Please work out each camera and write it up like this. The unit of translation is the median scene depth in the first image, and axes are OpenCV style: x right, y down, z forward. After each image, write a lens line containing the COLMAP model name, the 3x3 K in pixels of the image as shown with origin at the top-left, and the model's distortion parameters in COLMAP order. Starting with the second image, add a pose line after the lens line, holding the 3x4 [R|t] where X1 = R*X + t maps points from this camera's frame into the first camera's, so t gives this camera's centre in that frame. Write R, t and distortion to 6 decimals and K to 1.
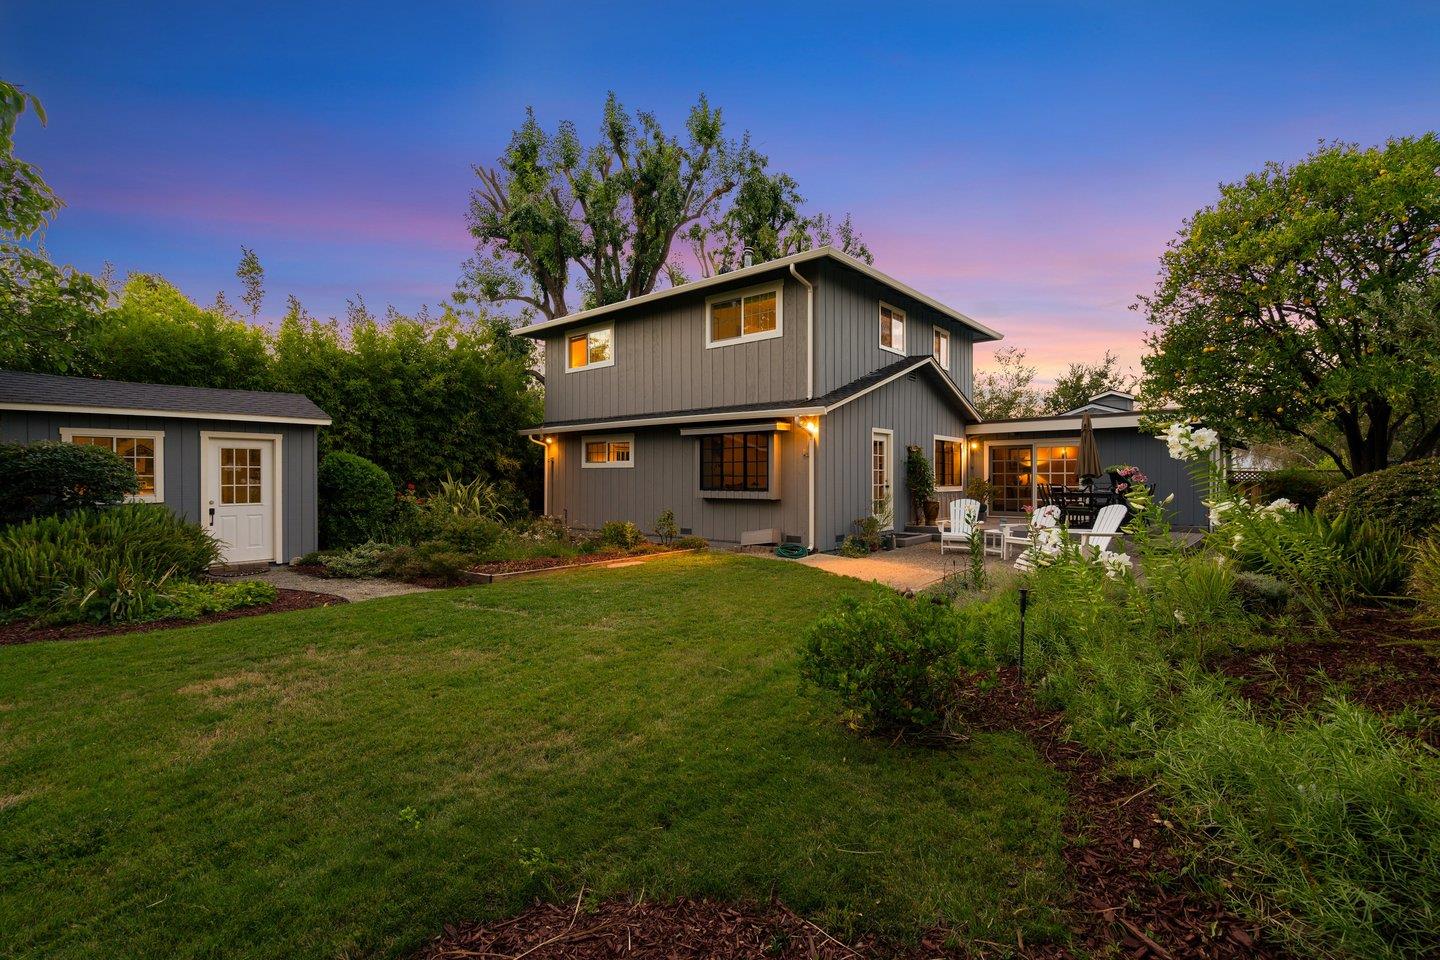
lens RADIAL K [[641.8, 0, 718.0], [0, 641.8, 482.9], [0, 0, 1]] dist [0.000834, -0.000346]
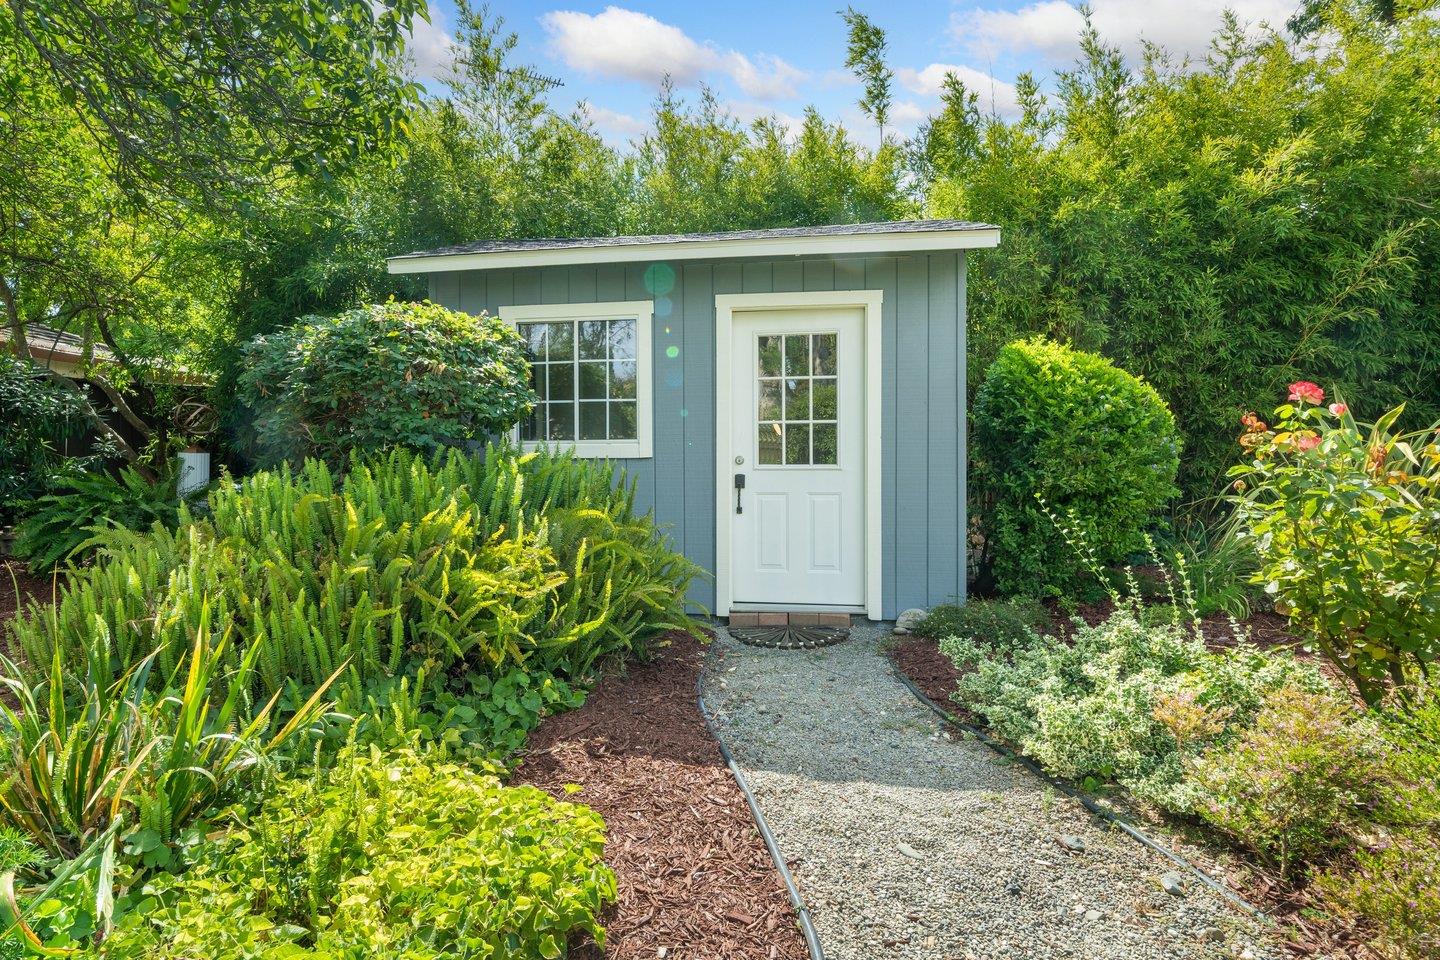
lens RADIAL K [[737.0, 0, 664.9], [0, 737.0, 460.3], [0, 0, 1]] dist [-0.004498, -0.002083]
pose [[0.518699, 0.001693, -0.854955, -0.288860], [-0.010865, 0.999930, -0.004612, 0.024869], [0.854888, 0.011681, 0.518682, 0.520251]]
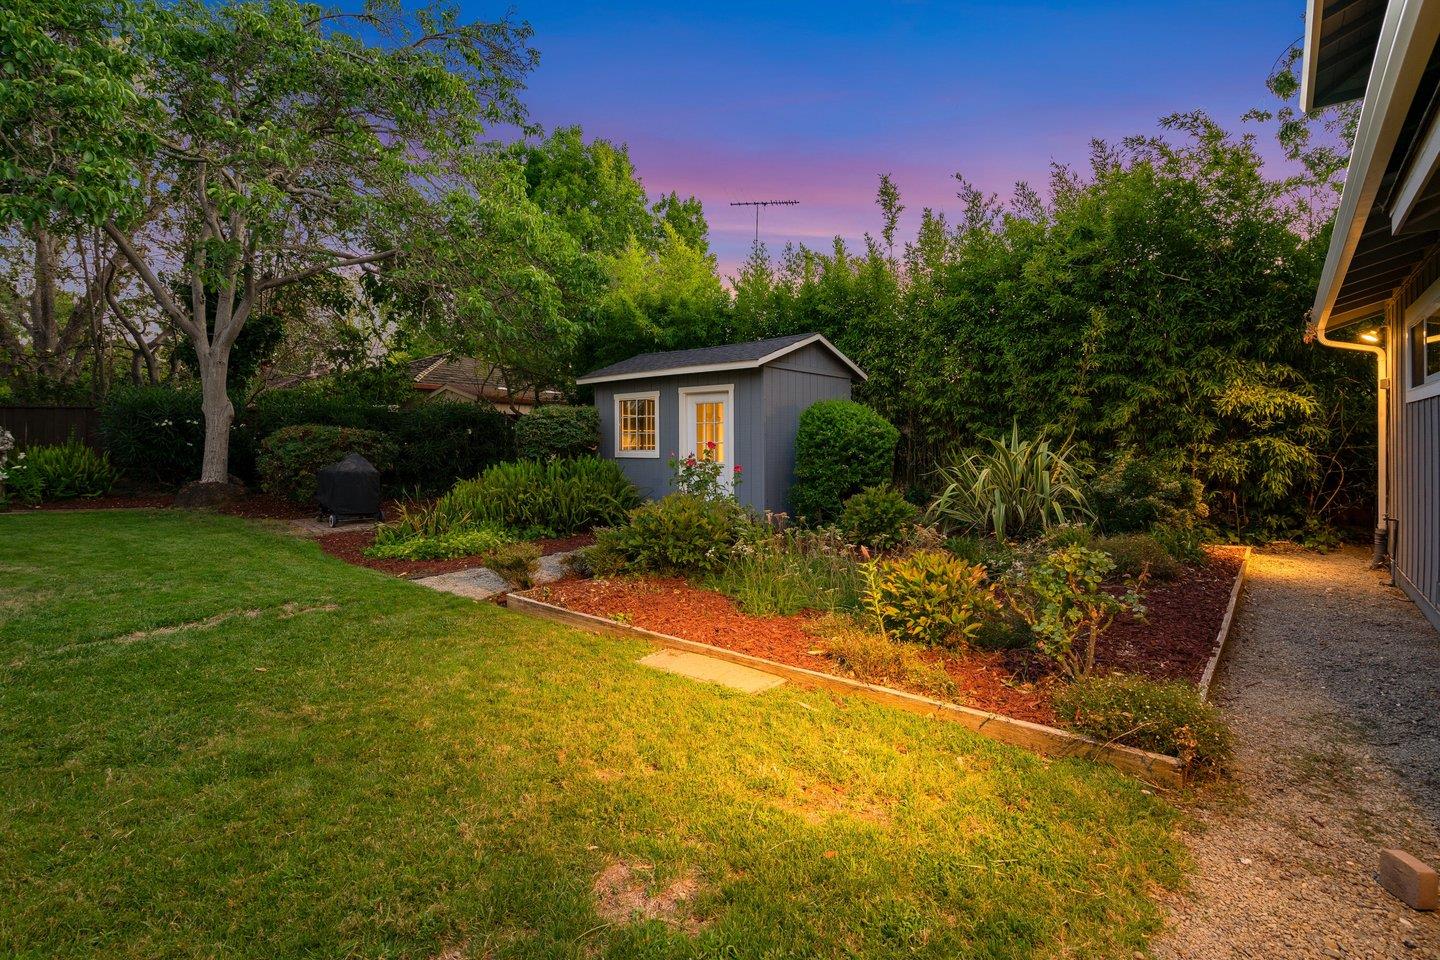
lens RADIAL K [[657.5, 0, 709.0], [0, 657.5, 434.2], [0, 0, 1]] dist [-0.002305, -0.000613]
pose [[0.006123, -0.009507, -0.999936, 0.162449], [-0.008446, 0.999919, -0.009558, -0.000250], [0.999946, 0.008504, 0.006042, 0.762198]]
